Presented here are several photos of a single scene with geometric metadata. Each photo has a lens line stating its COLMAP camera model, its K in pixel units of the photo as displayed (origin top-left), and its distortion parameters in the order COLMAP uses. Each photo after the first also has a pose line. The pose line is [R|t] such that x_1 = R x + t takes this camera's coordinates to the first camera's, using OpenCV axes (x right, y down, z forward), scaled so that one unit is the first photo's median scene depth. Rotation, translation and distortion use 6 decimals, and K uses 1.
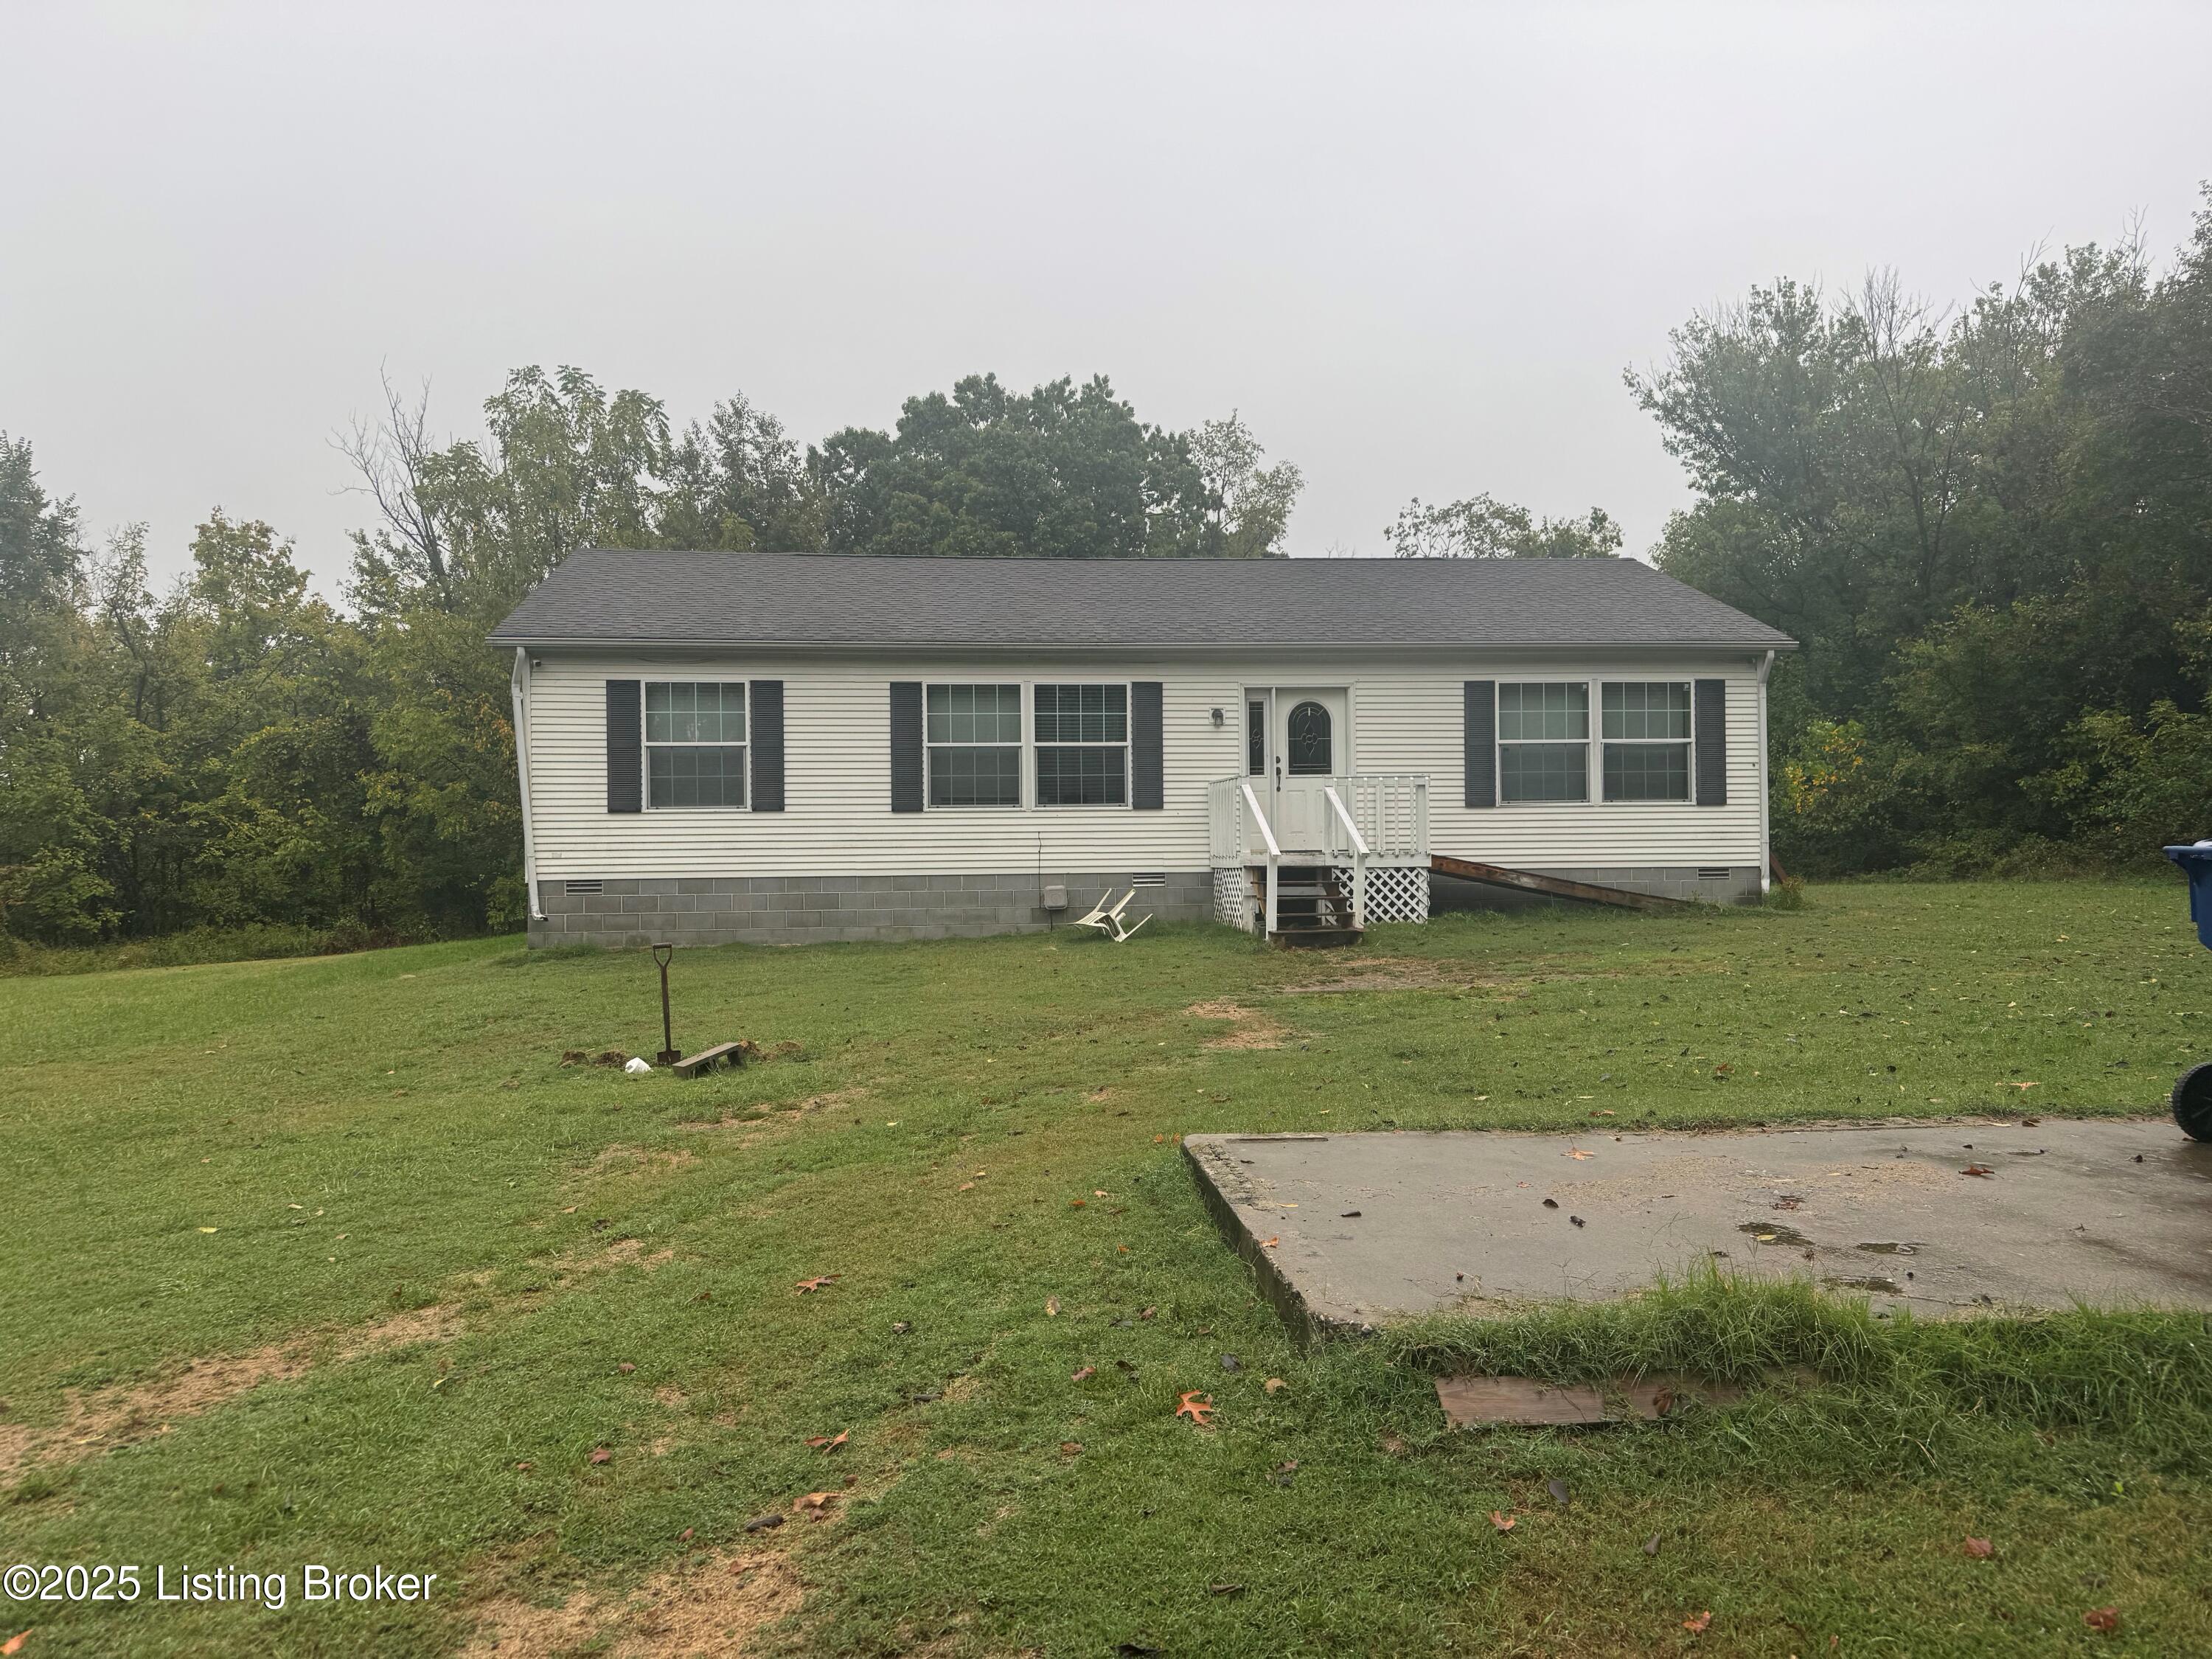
lens RADIAL K [[1548.0, 0, 1108.6], [0, 1548.0, 849.9], [0, 0, 1]] dist [0.021076, -0.012253]
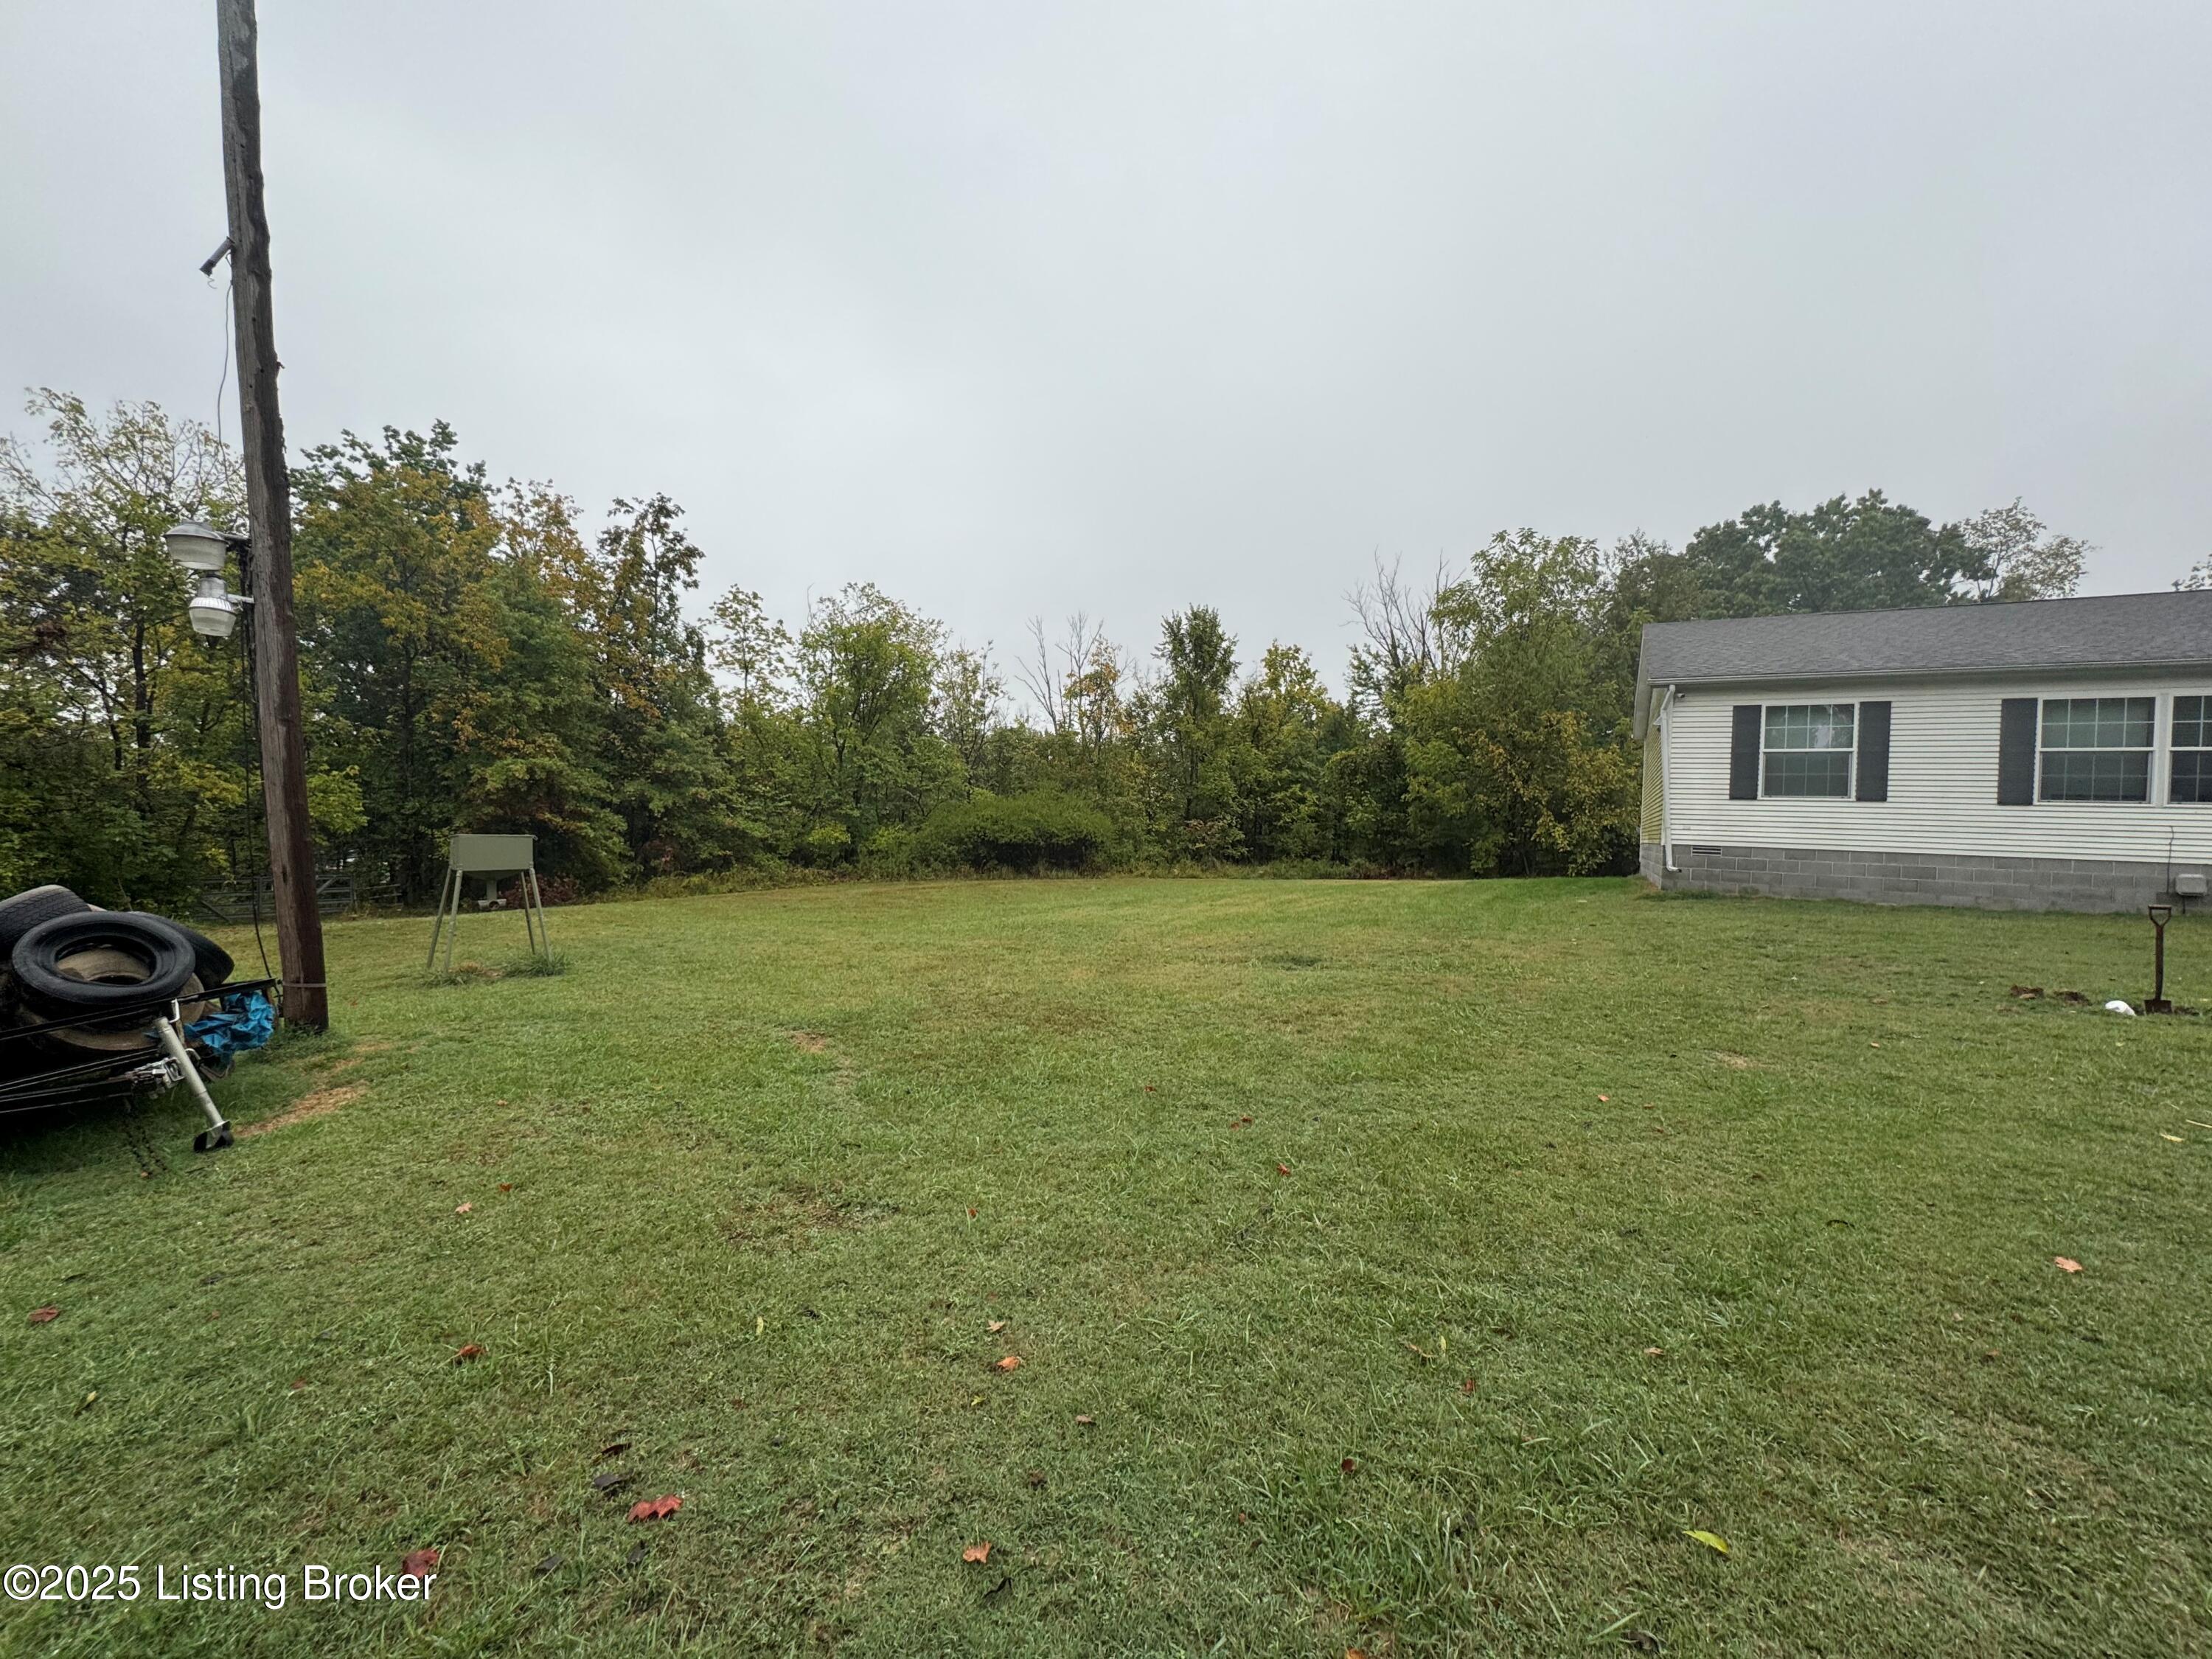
lens RADIAL K [[890.2, 0, 1107.2], [0, 890.2, 808.0], [0, 0, 1]] dist [0.000491, -0.000118]
pose [[0.807809, 0.031836, -0.588583, -0.291671], [-0.045626, 0.998922, -0.008590, 0.016633], [0.587675, 0.033794, 0.808391, 0.010619]]
